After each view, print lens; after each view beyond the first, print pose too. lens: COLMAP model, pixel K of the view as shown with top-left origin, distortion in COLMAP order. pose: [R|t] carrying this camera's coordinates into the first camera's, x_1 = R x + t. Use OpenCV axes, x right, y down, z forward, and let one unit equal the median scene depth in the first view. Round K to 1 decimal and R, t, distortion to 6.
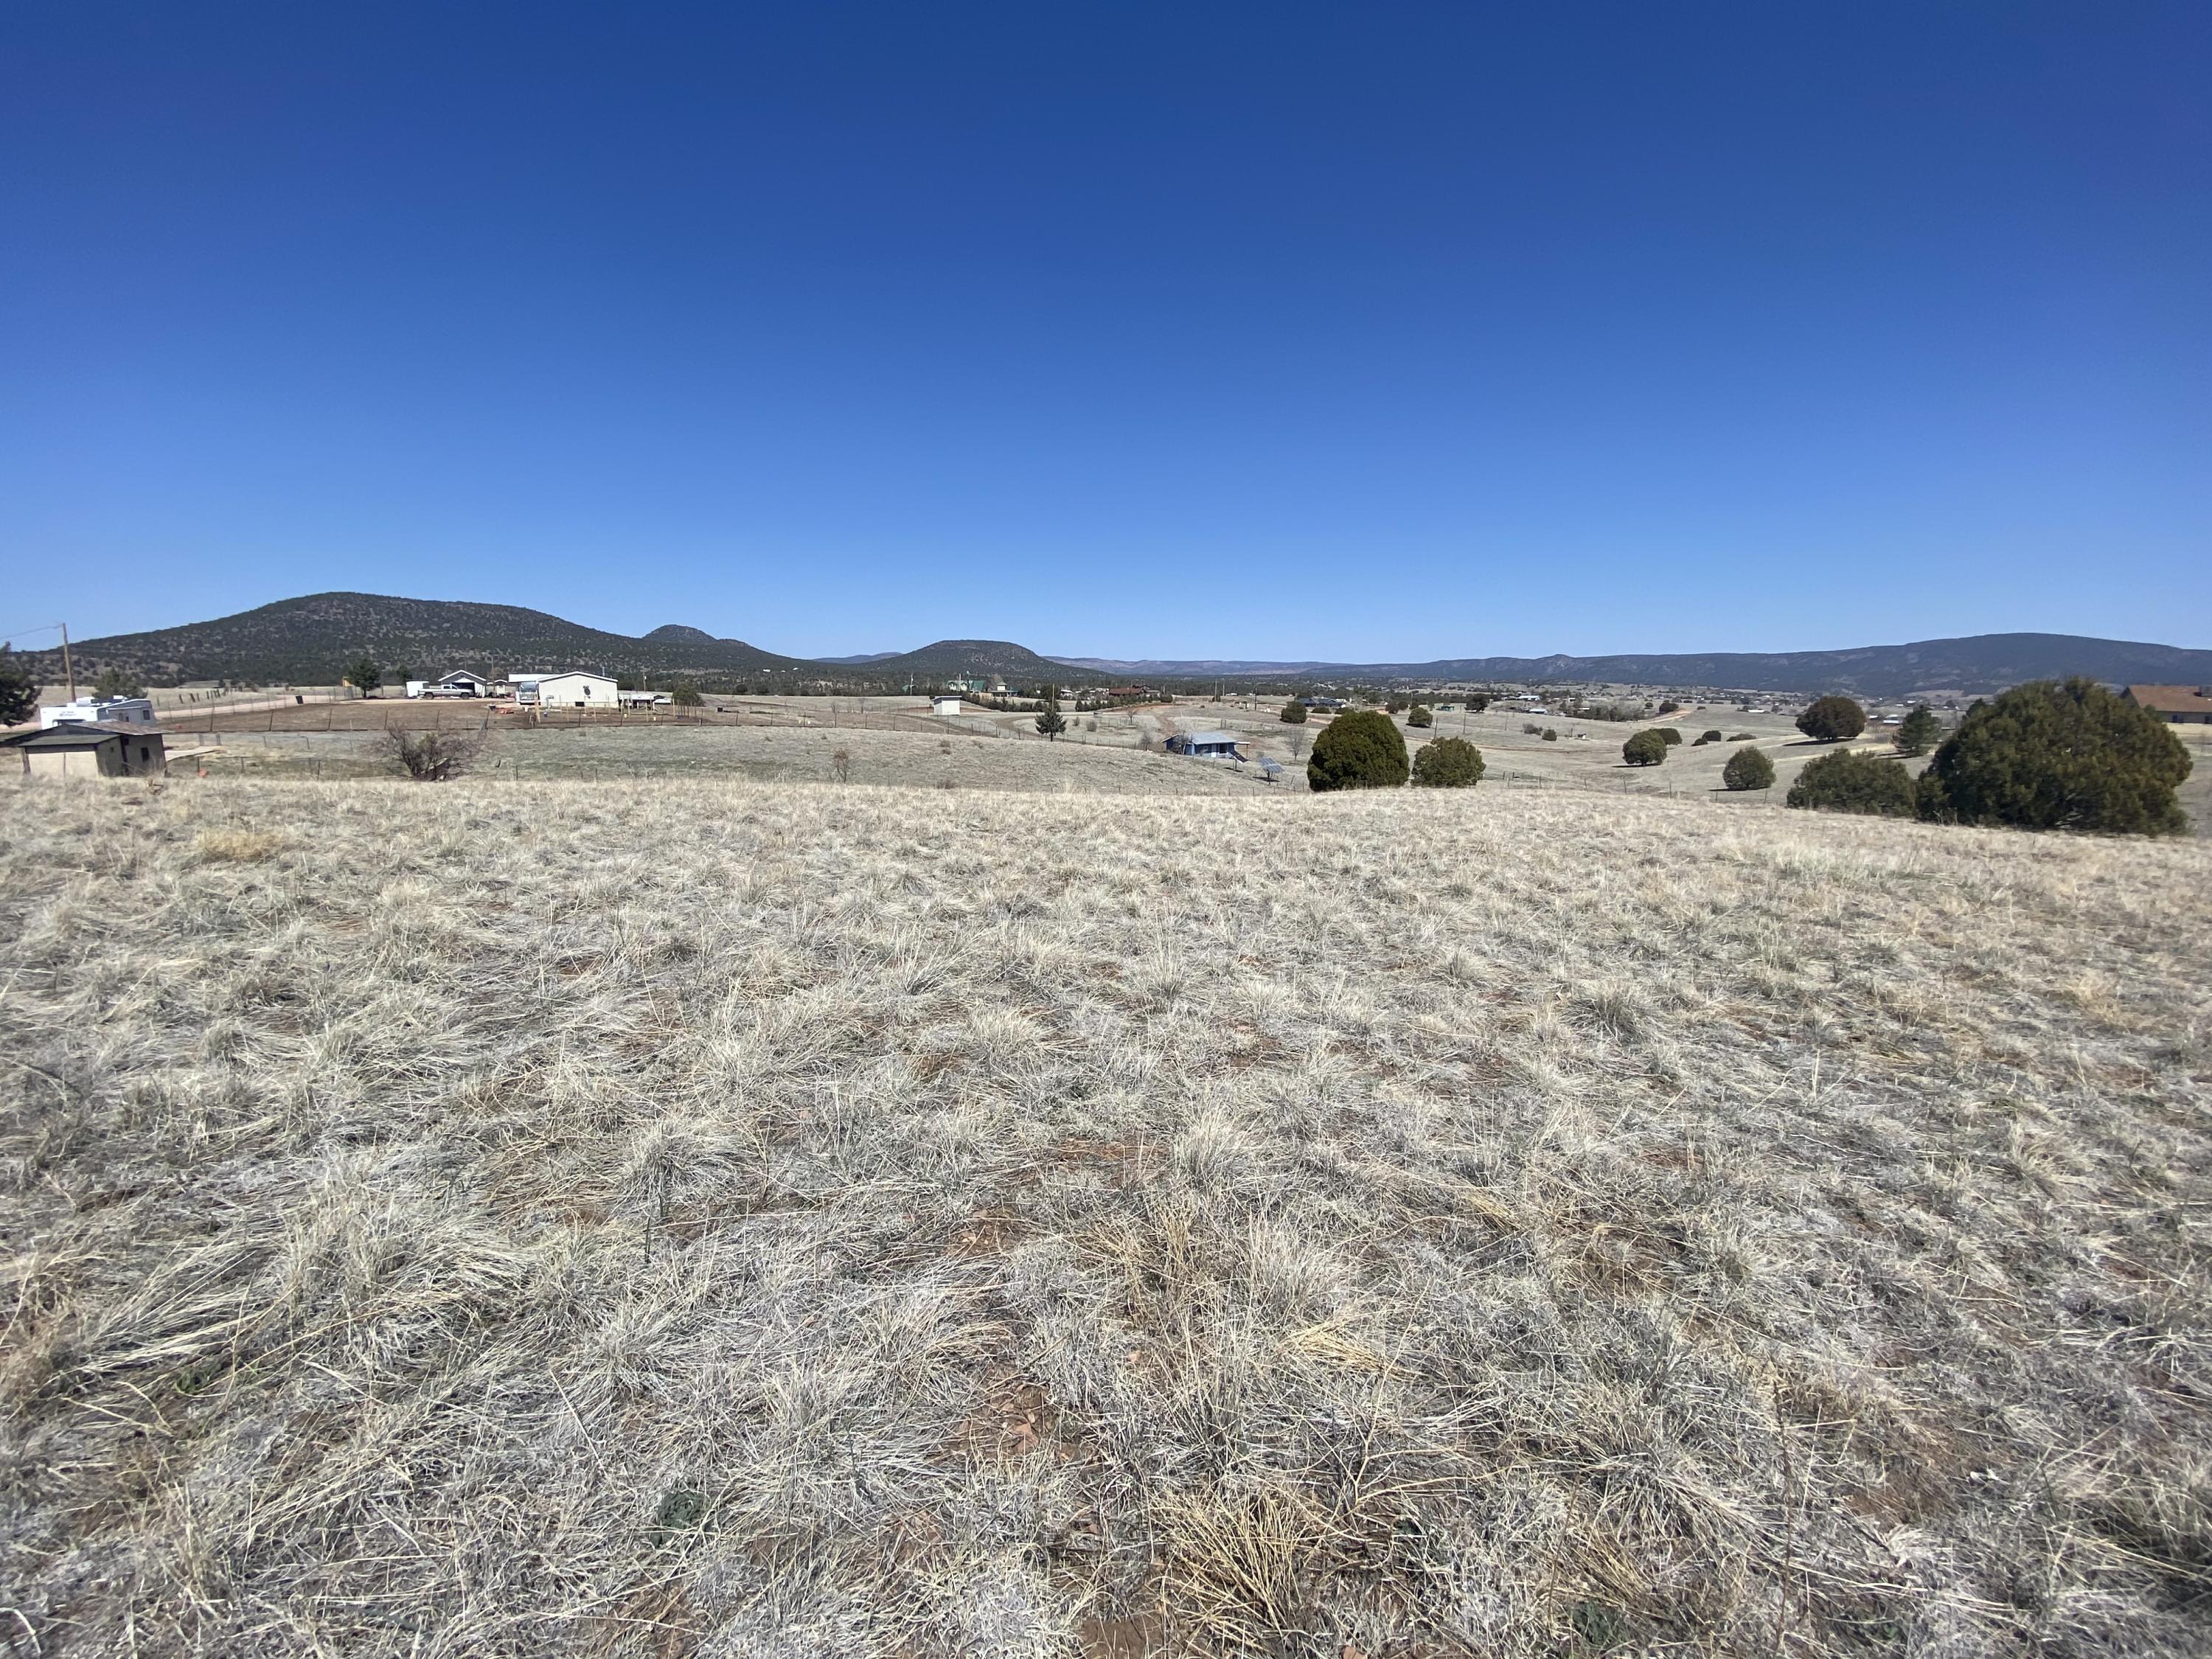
lens RADIAL K [[903.2, 0, 1129.6], [0, 903.2, 845.2], [0, 0, 1]] dist [0.009600, -0.012301]
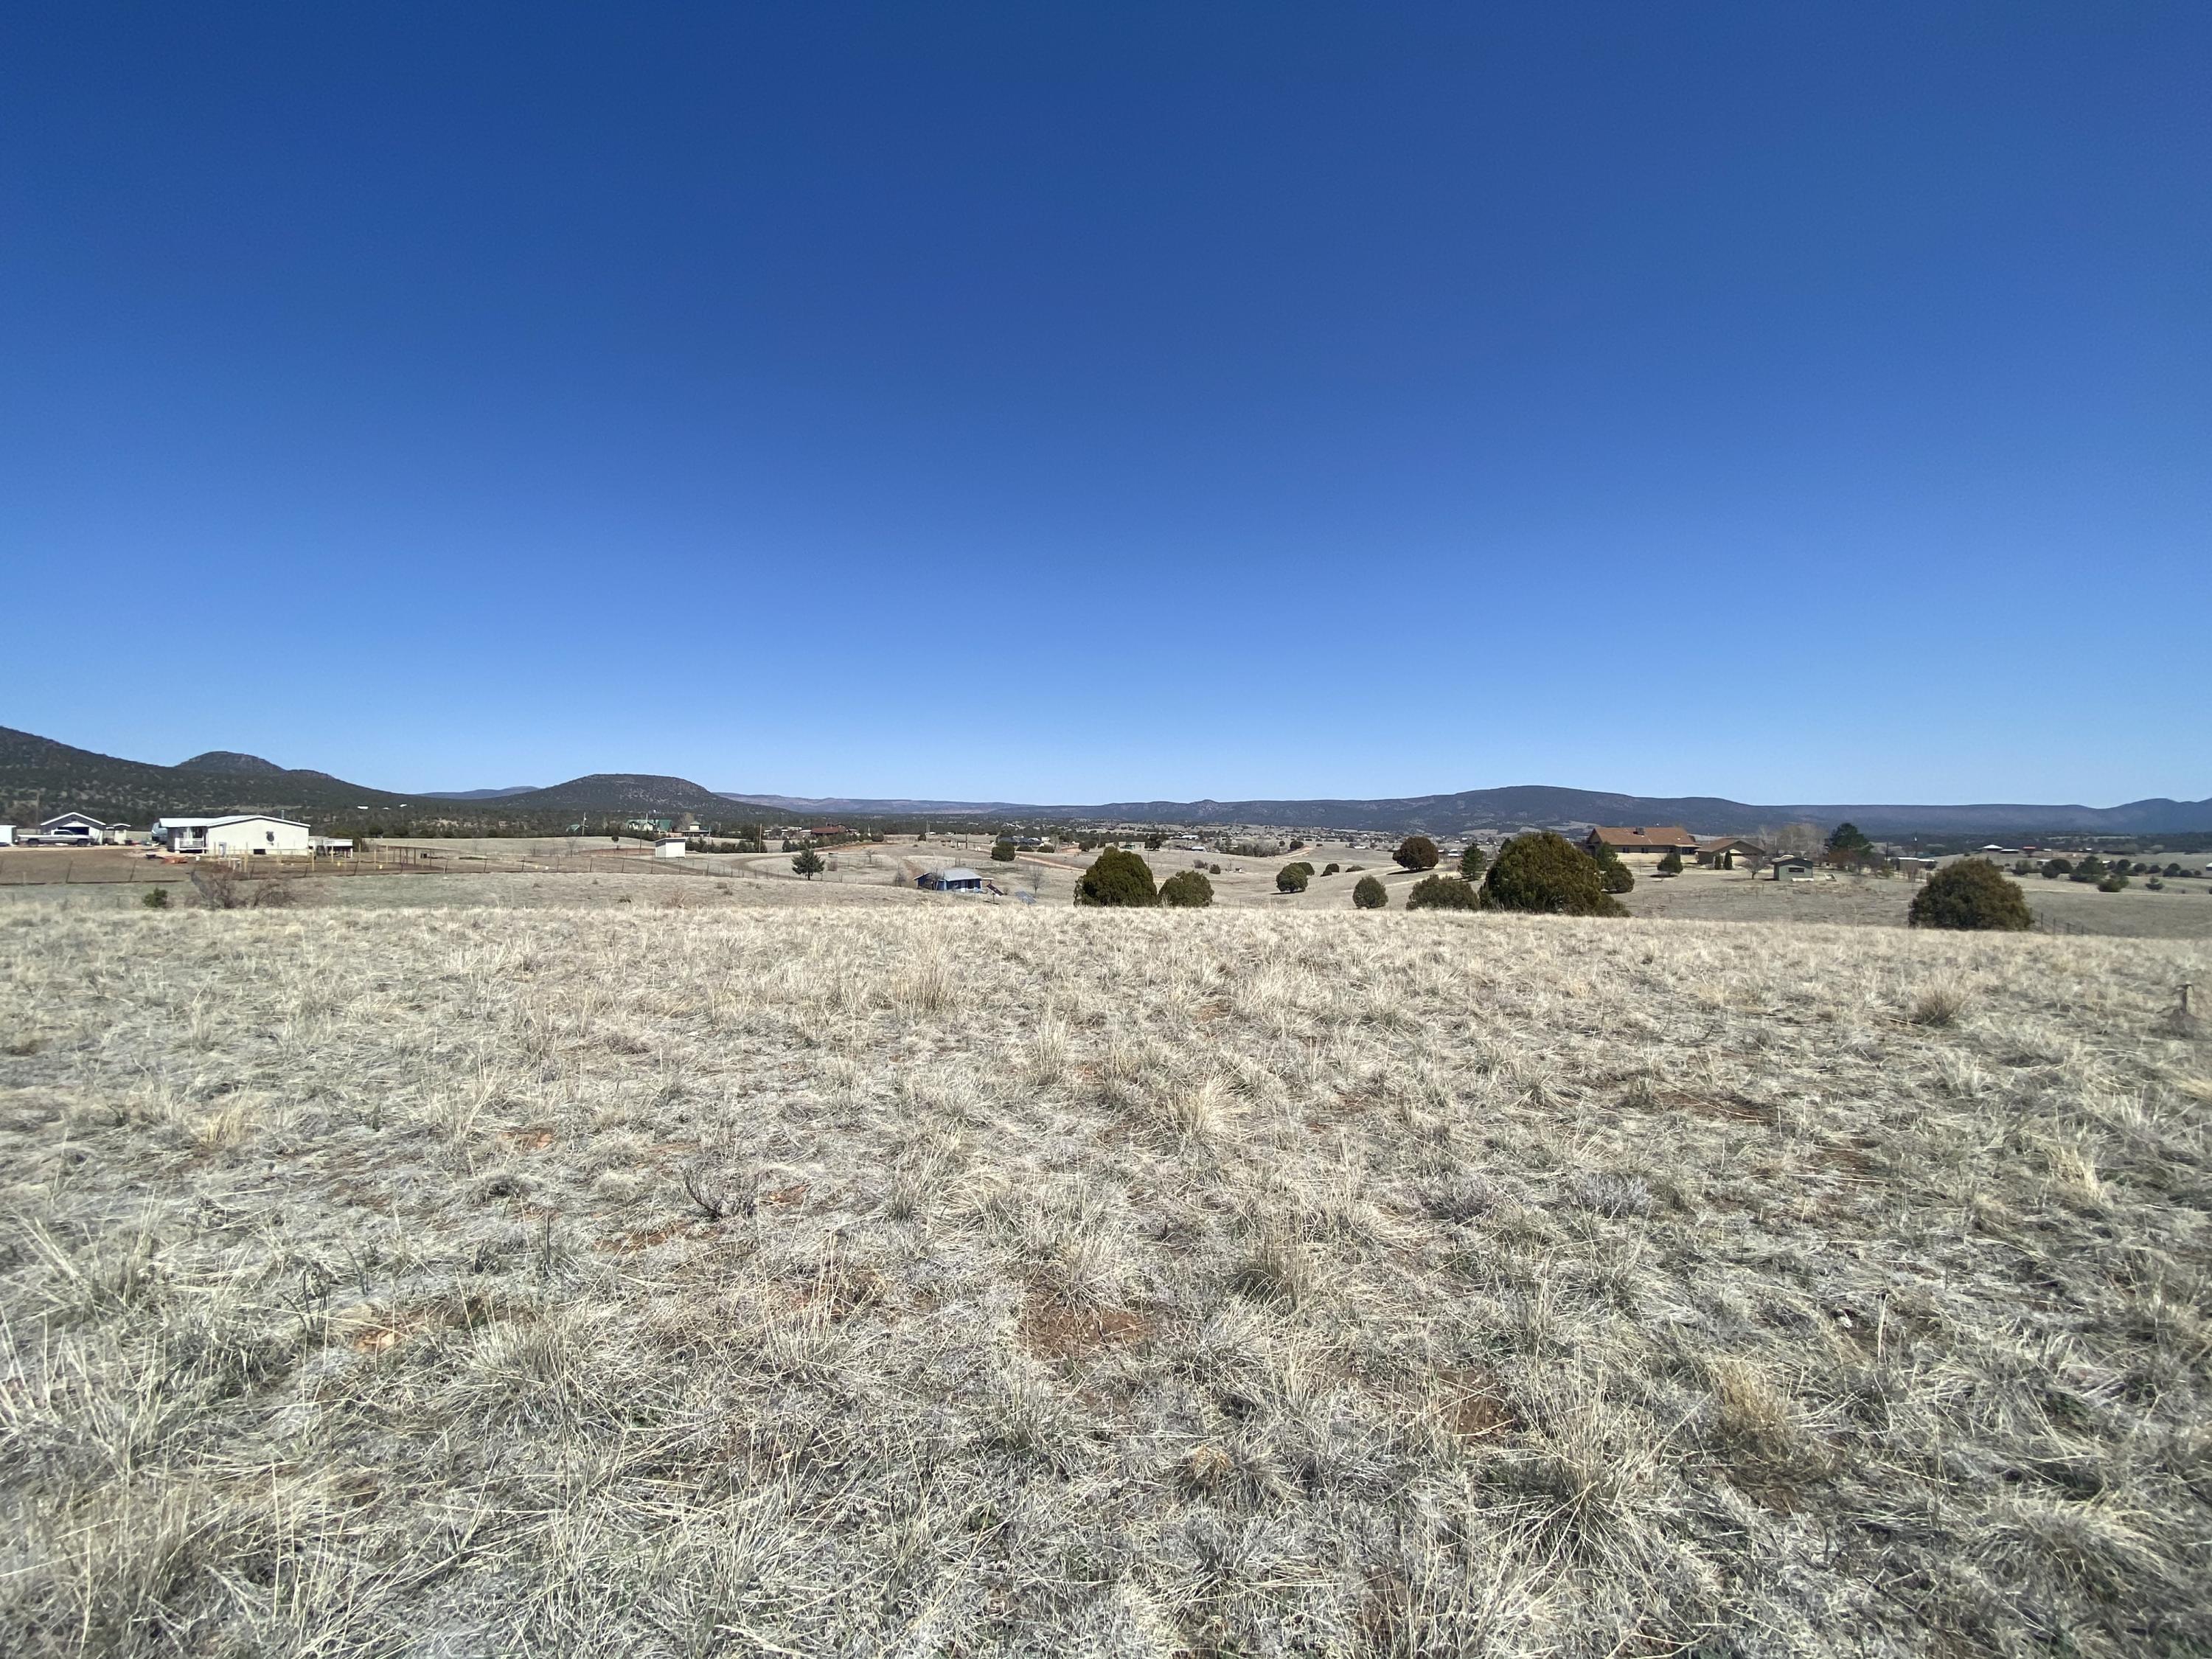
lens RADIAL K [[903.2, 0, 1127.6], [0, 903.2, 838.0], [0, 0, 1]] dist [0.009600, -0.012301]
pose [[0.938994, -0.003143, 0.343920, -0.185182], [0.057926, 0.987119, -0.149132, 0.025597], [-0.339021, 0.159956, 0.927081, -0.203633]]
